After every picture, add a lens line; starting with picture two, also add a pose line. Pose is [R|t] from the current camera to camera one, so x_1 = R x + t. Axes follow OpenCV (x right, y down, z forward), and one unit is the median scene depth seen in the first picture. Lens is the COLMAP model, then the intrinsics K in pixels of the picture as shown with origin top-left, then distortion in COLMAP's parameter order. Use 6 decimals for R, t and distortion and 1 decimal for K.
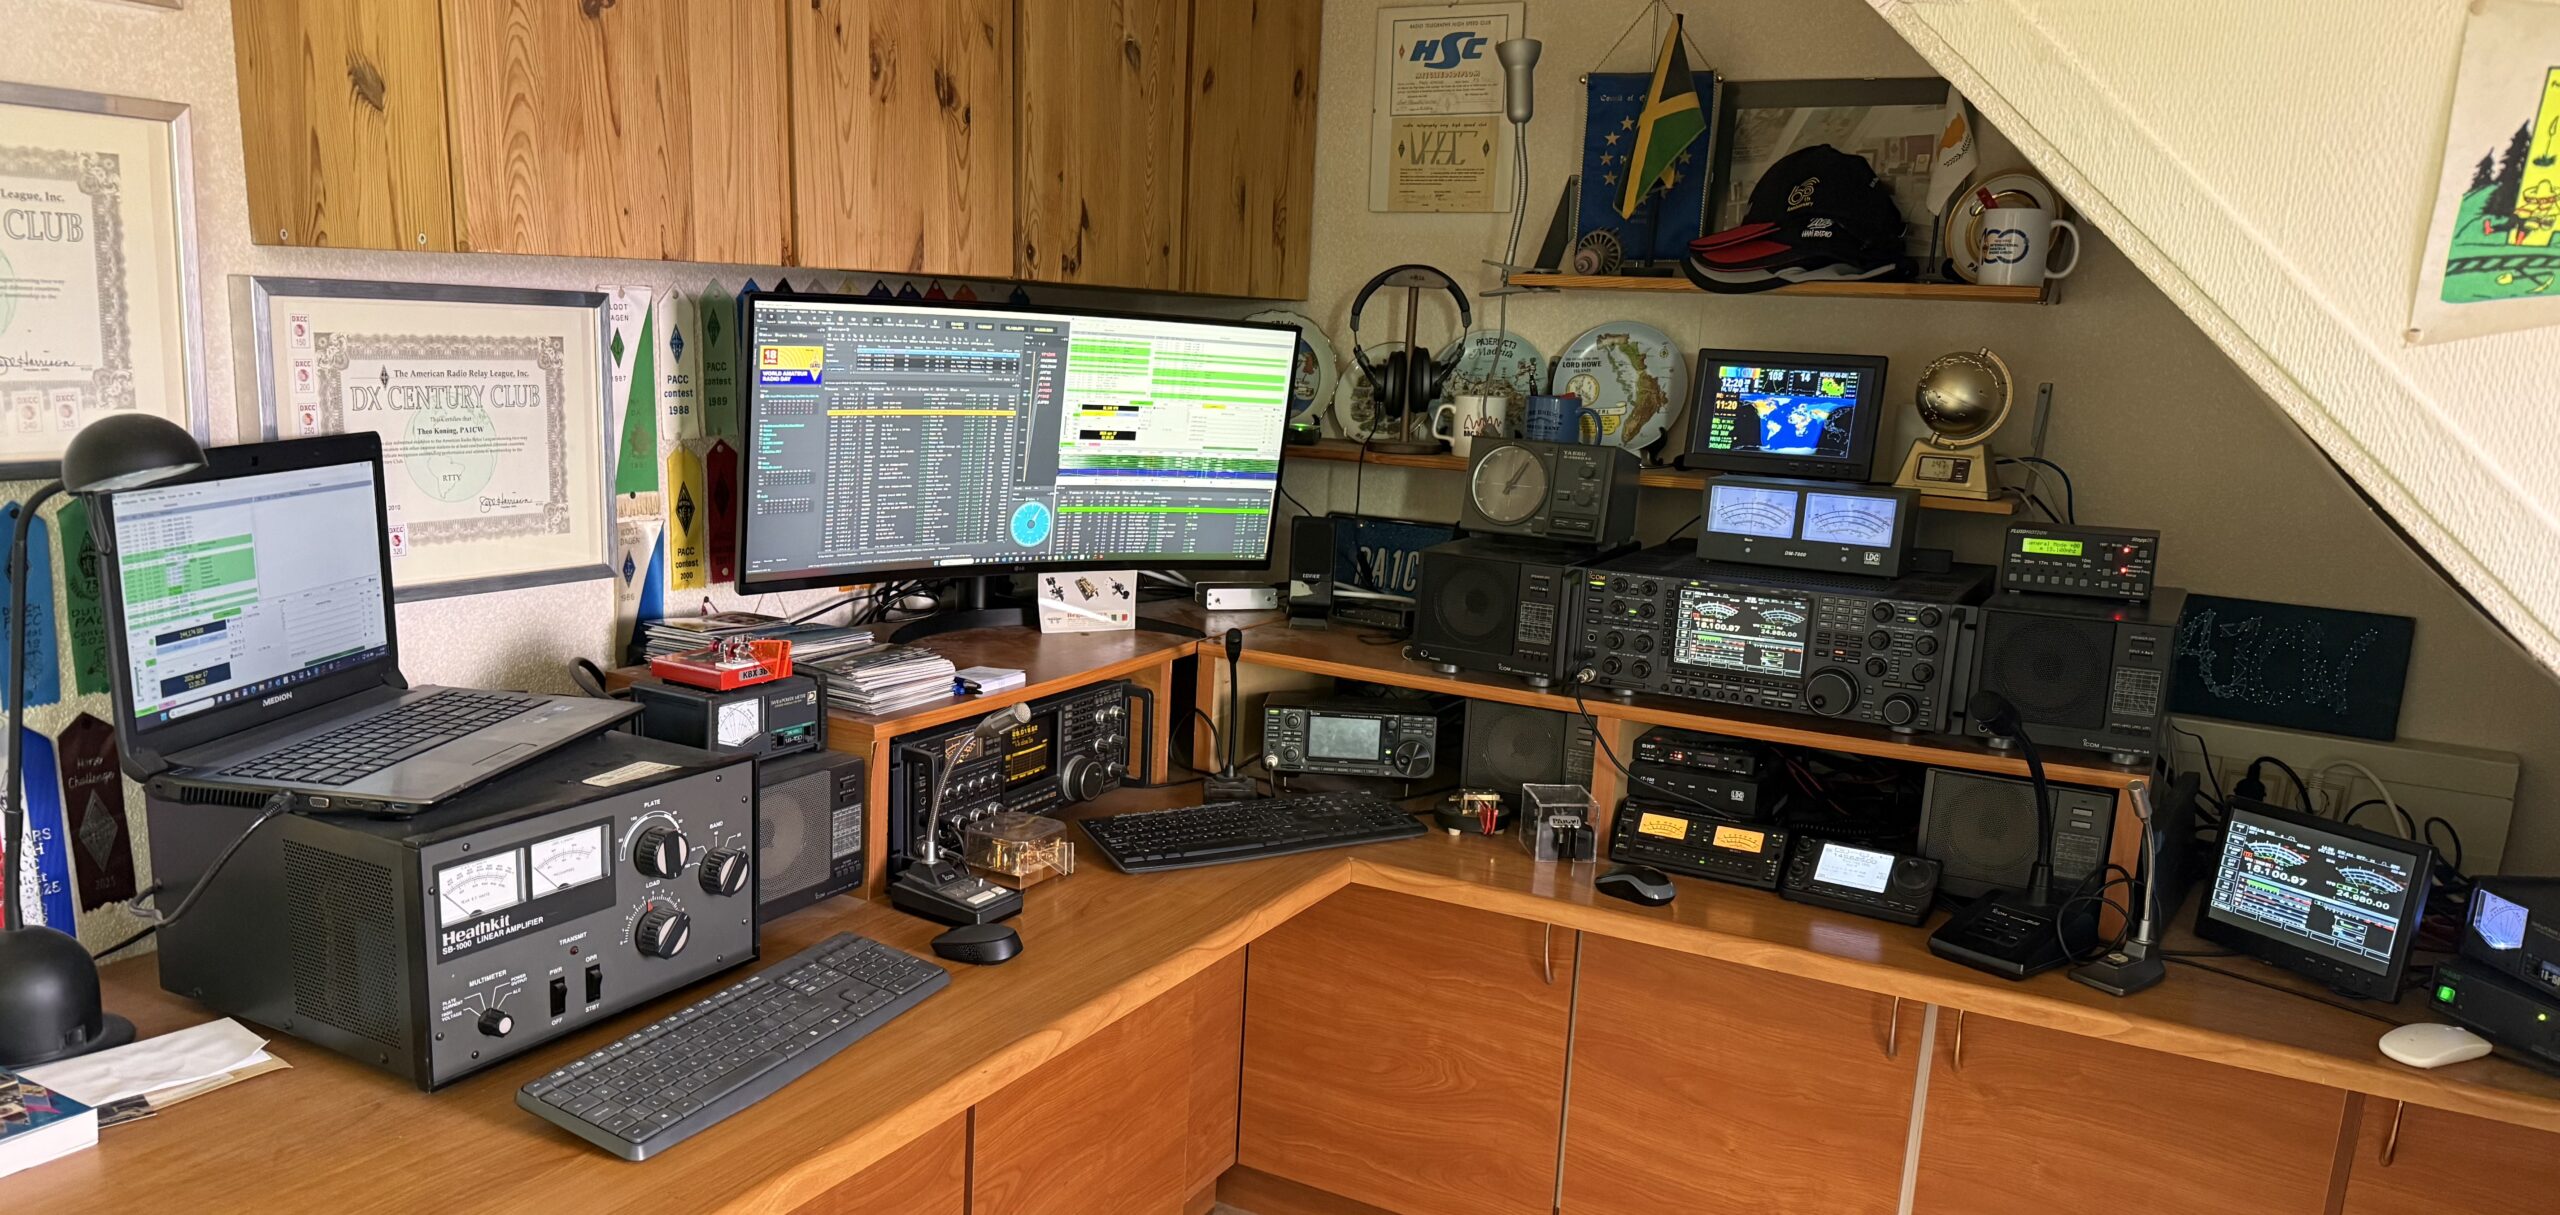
lens RADIAL K [[1733.2, 0, 1285.9], [0, 1733.2, 692.6], [0, 0, 1]] dist [0.068156, -0.169652]
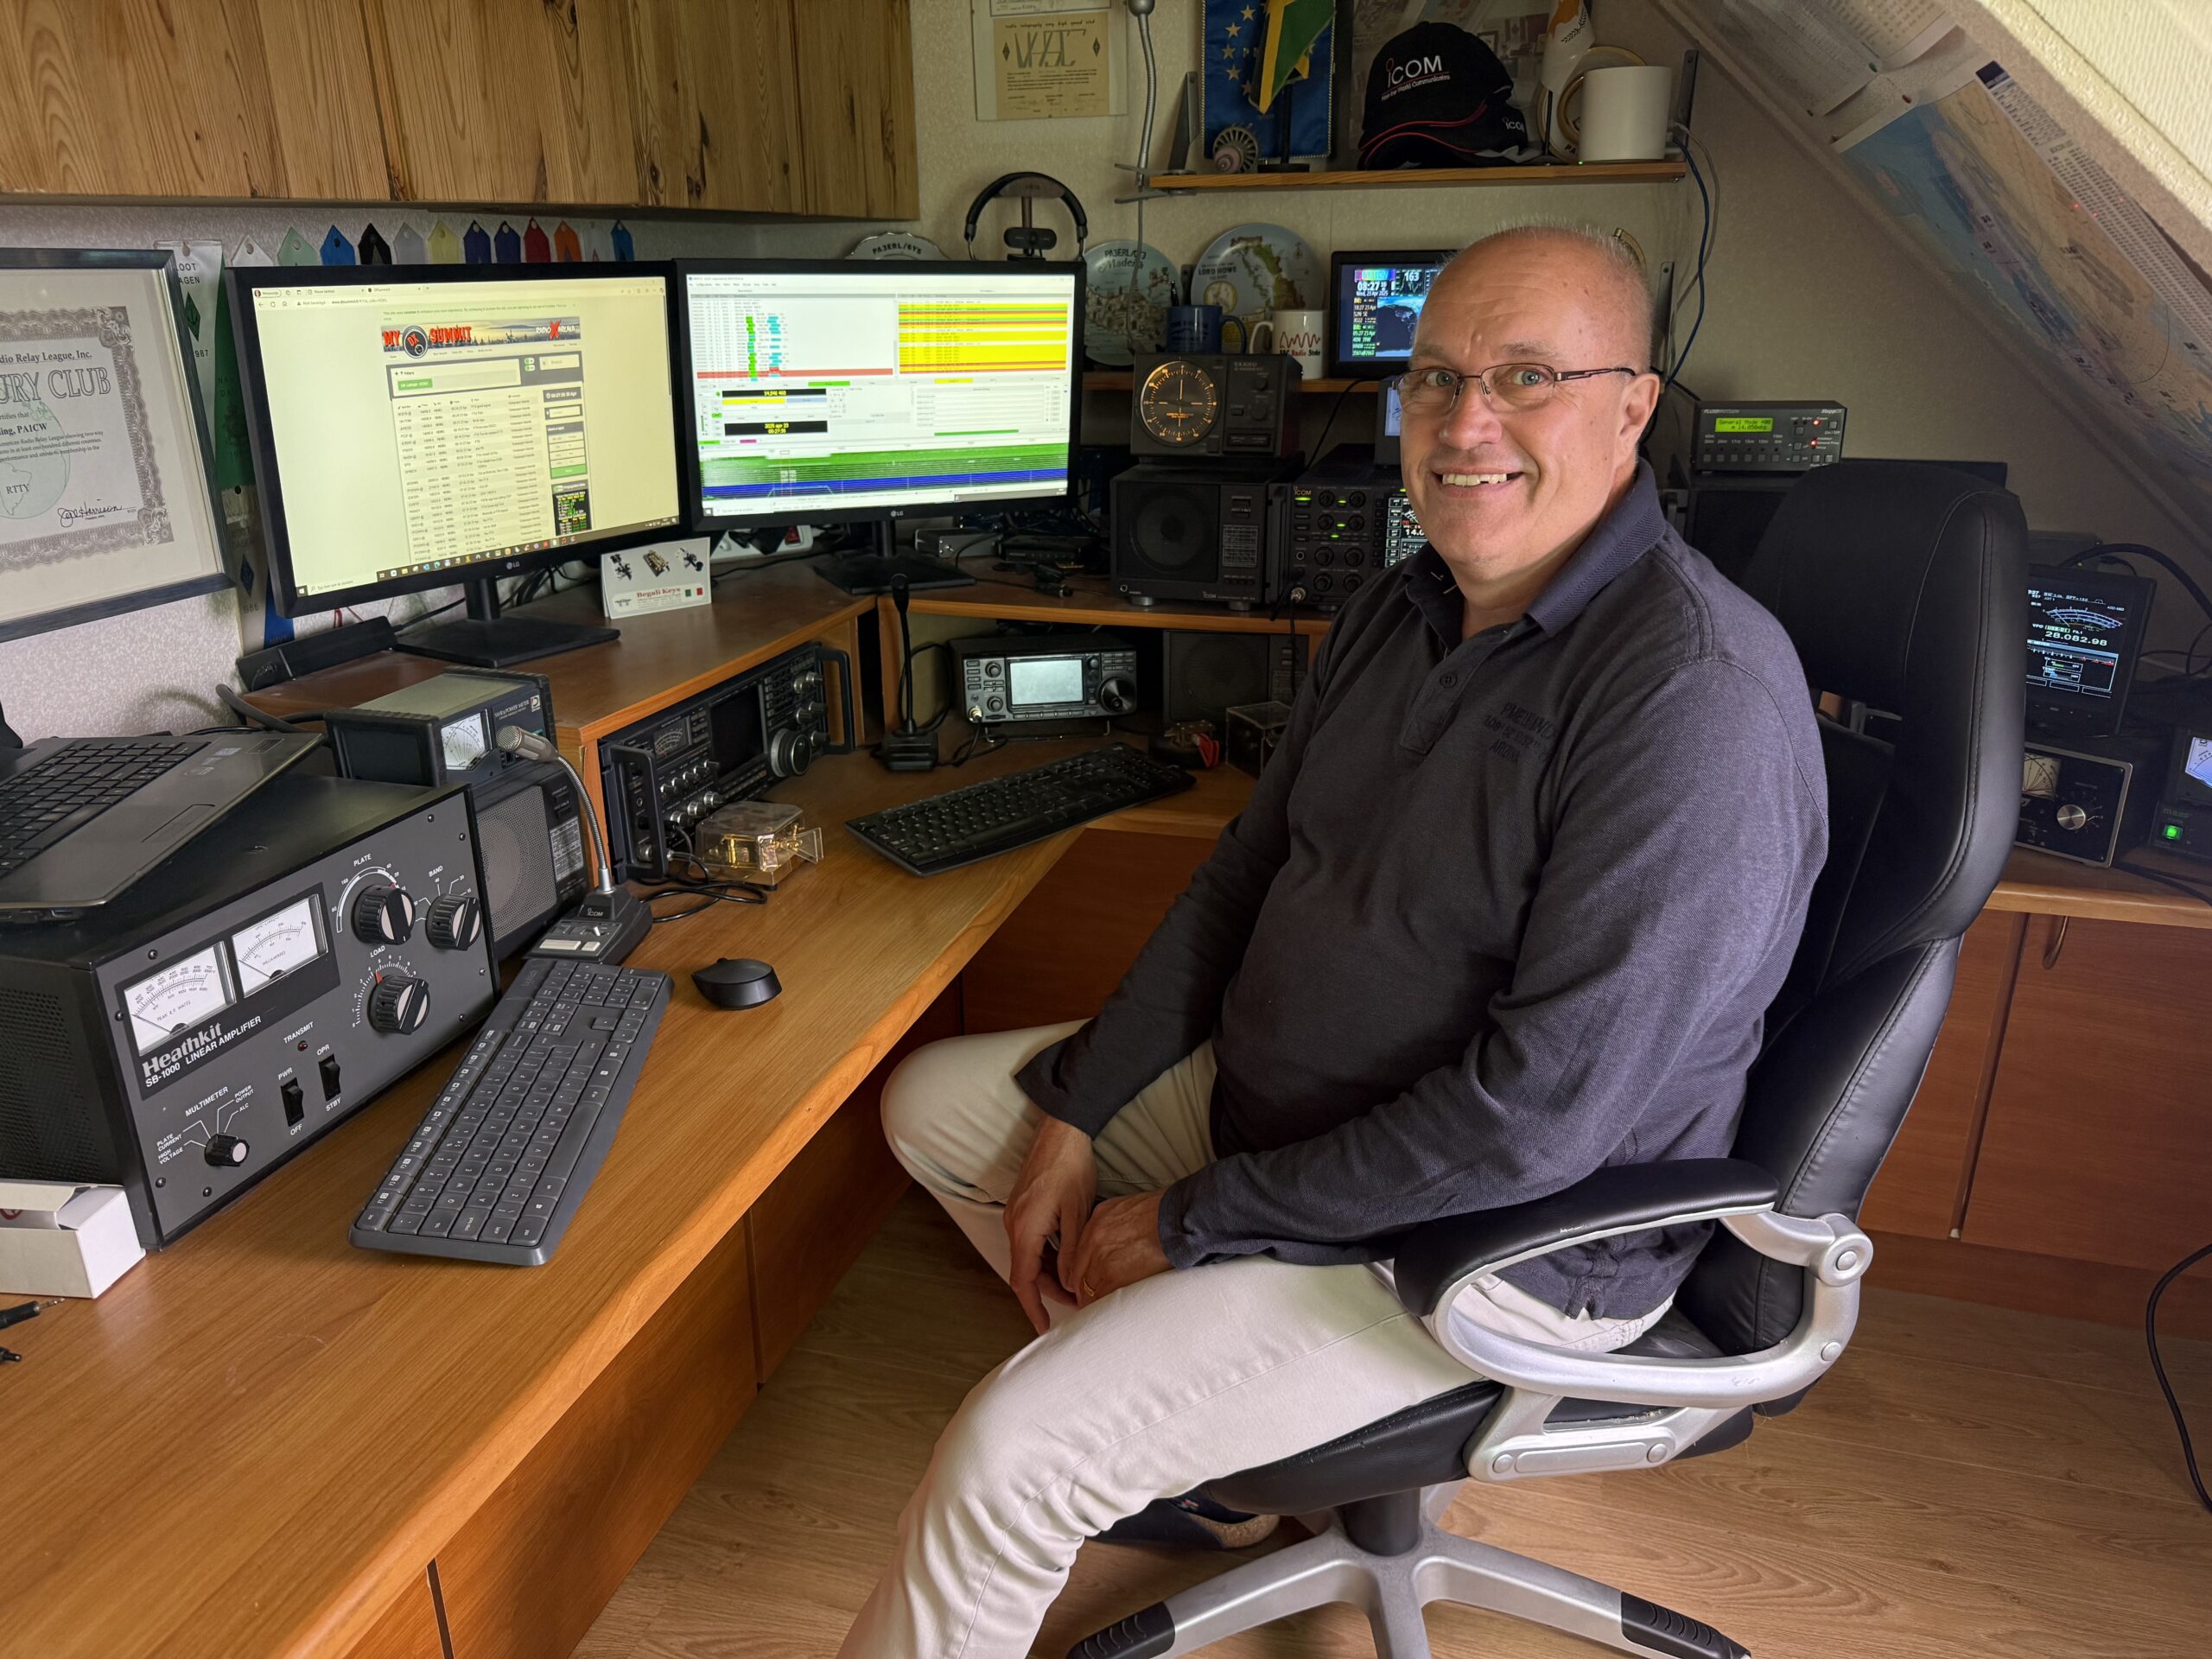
lens RADIAL K [[1553.1, 0, 1106.0], [0, 1553.1, 829.5], [0, 0, 1]] dist [0.011994, -0.020489]
pose [[0.981009, -0.117452, 0.154359, -0.101328], [0.094050, 0.984044, 0.151040, -0.026113], [-0.169636, -0.133654, 0.976402, 0.164378]]
